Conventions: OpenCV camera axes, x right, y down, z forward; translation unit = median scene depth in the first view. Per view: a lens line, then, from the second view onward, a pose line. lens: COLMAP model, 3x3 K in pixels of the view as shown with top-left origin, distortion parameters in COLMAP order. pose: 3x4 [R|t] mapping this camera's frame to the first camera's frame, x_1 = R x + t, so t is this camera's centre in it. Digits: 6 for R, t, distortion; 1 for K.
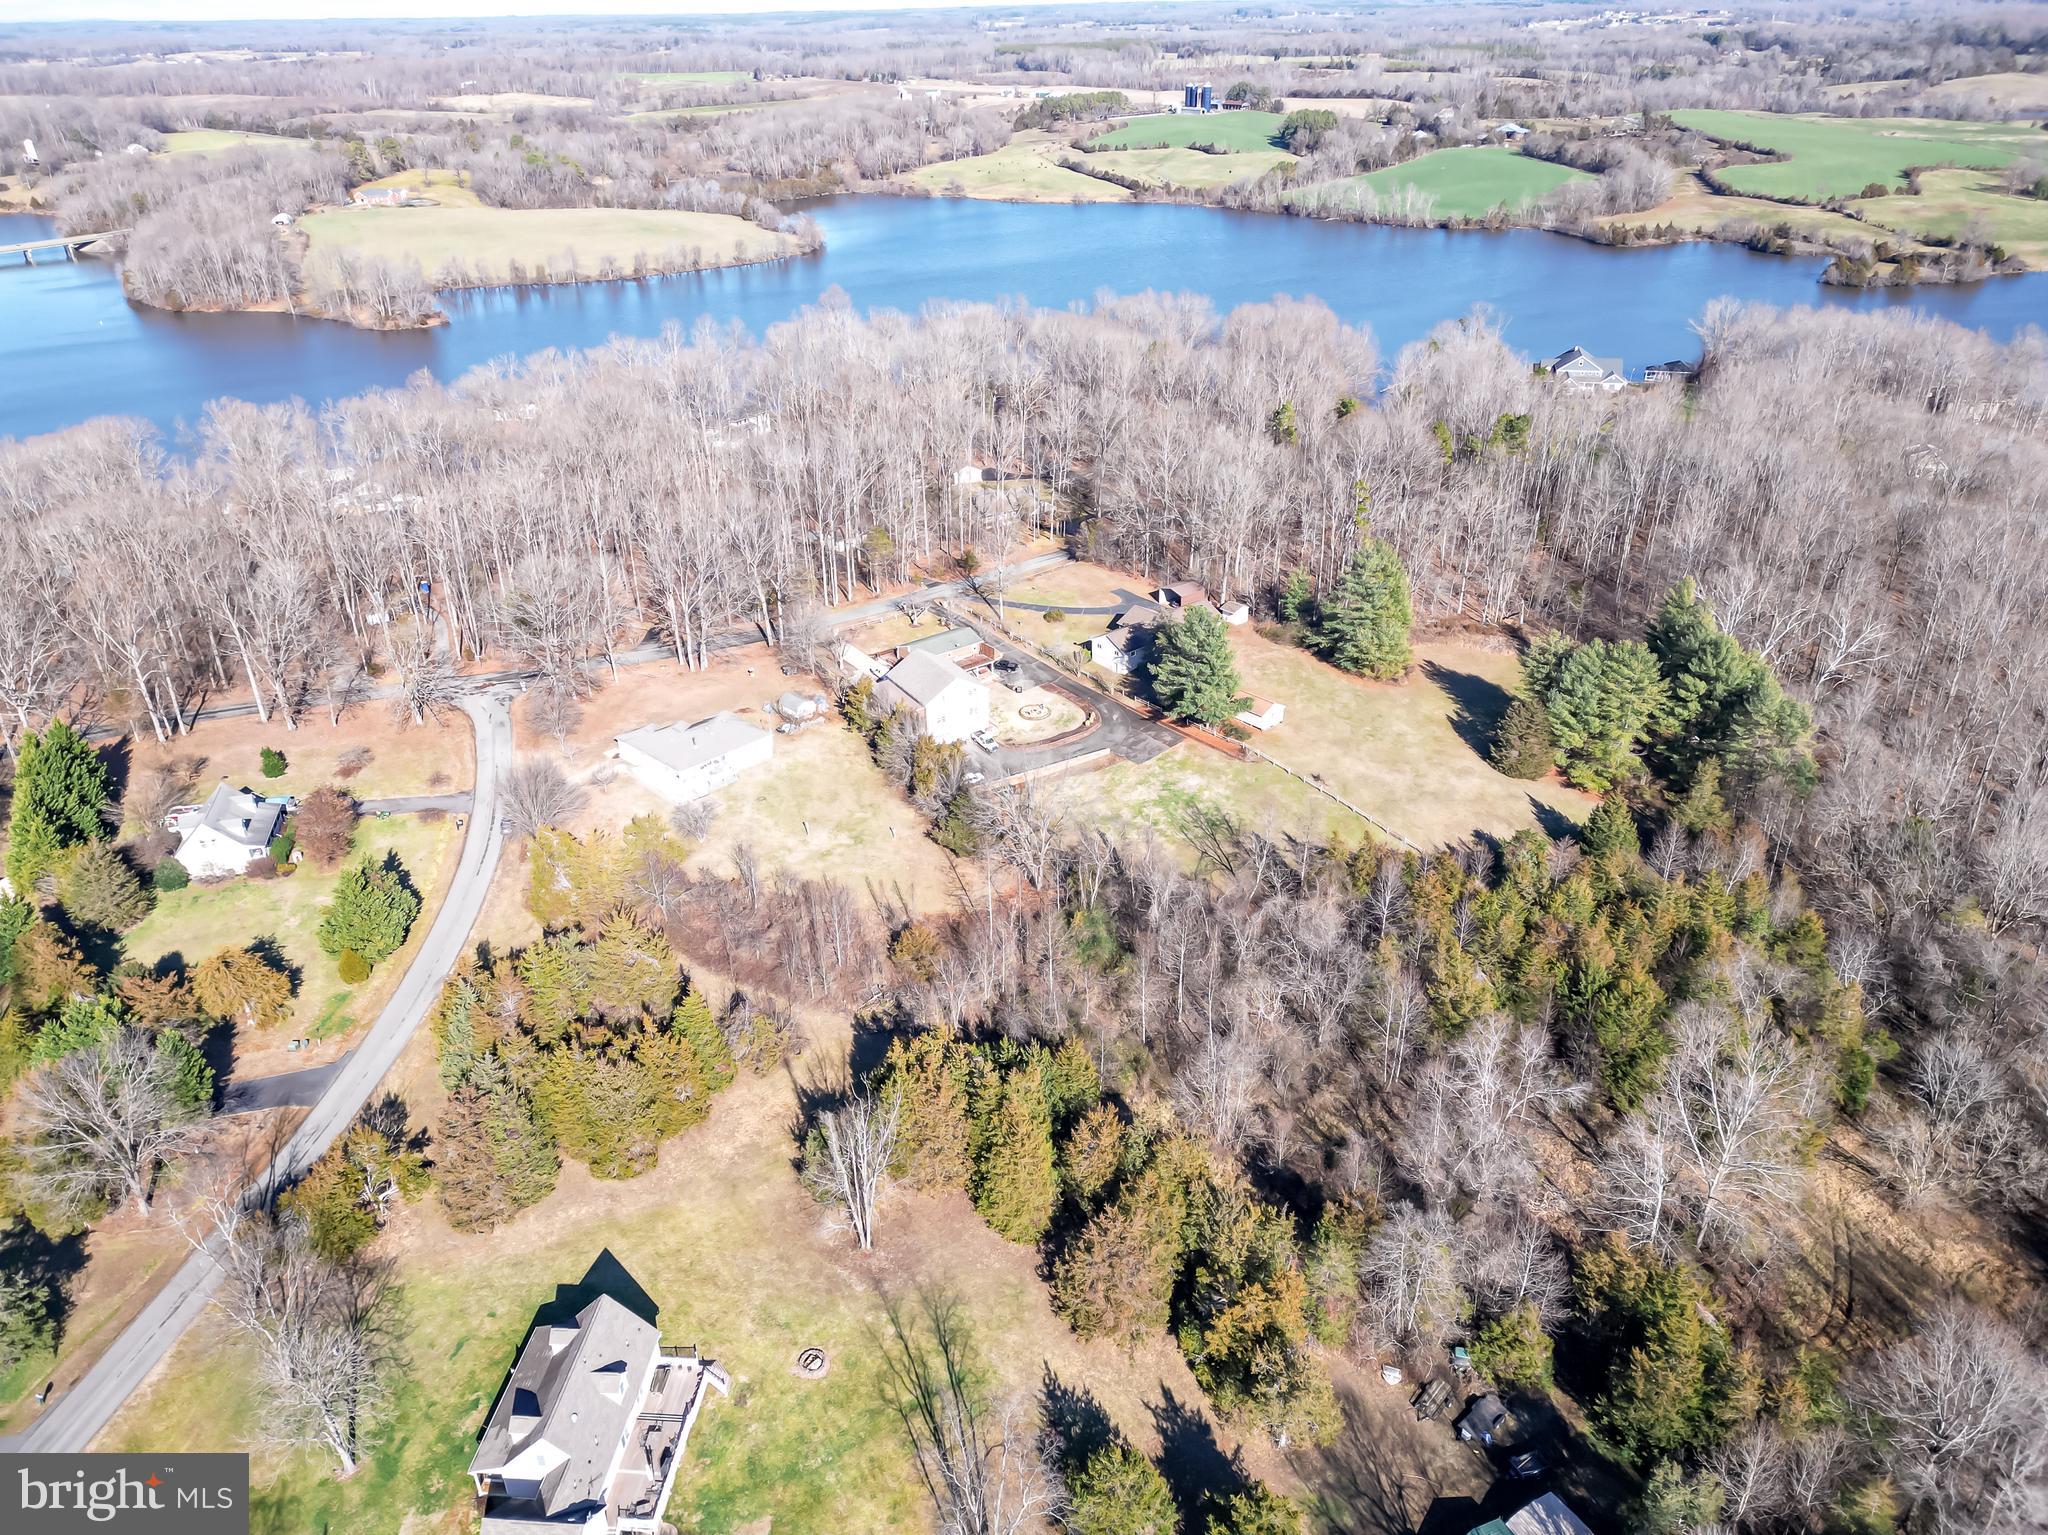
lens RADIAL K [[1420.3, 0, 1016.3], [0, 1420.3, 769.8], [0, 0, 1]] dist [0.087871, -0.084604]
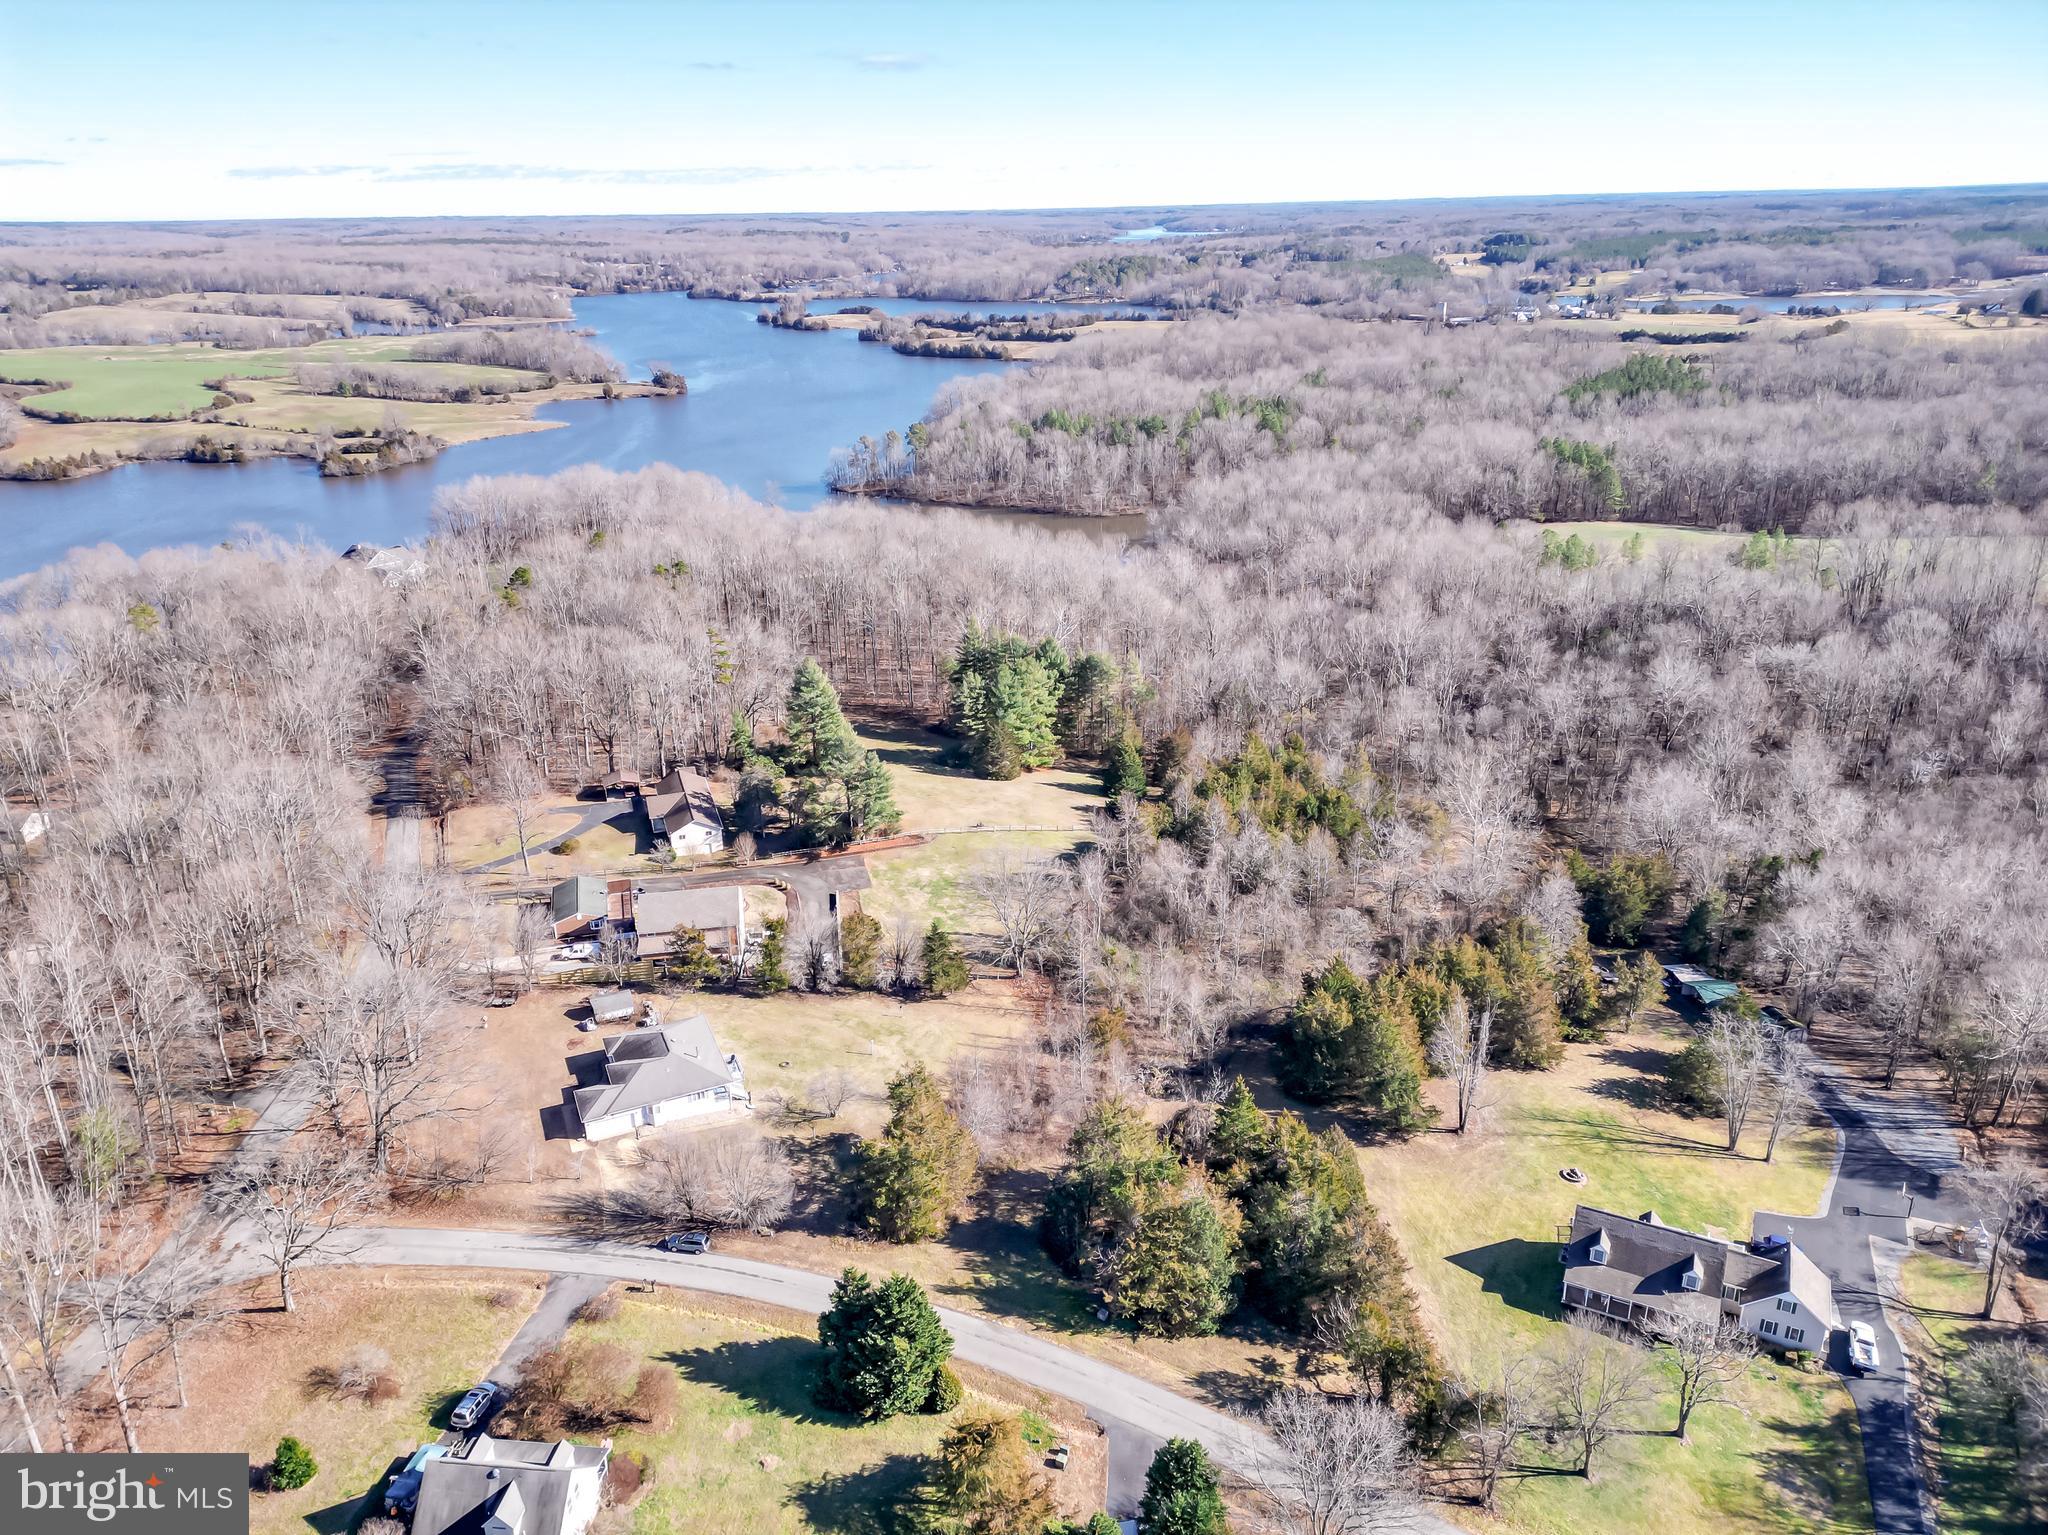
lens RADIAL K [[1420.3, 0, 1016.3], [0, 1420.3, 769.8], [0, 0, 1]] dist [0.087871, -0.084604]
pose [[0.367204, -0.328508, 0.870197, -0.244375], [0.445987, 0.883181, 0.145213, -0.059789], [-0.816246, 0.334774, 0.470818, 0.122684]]
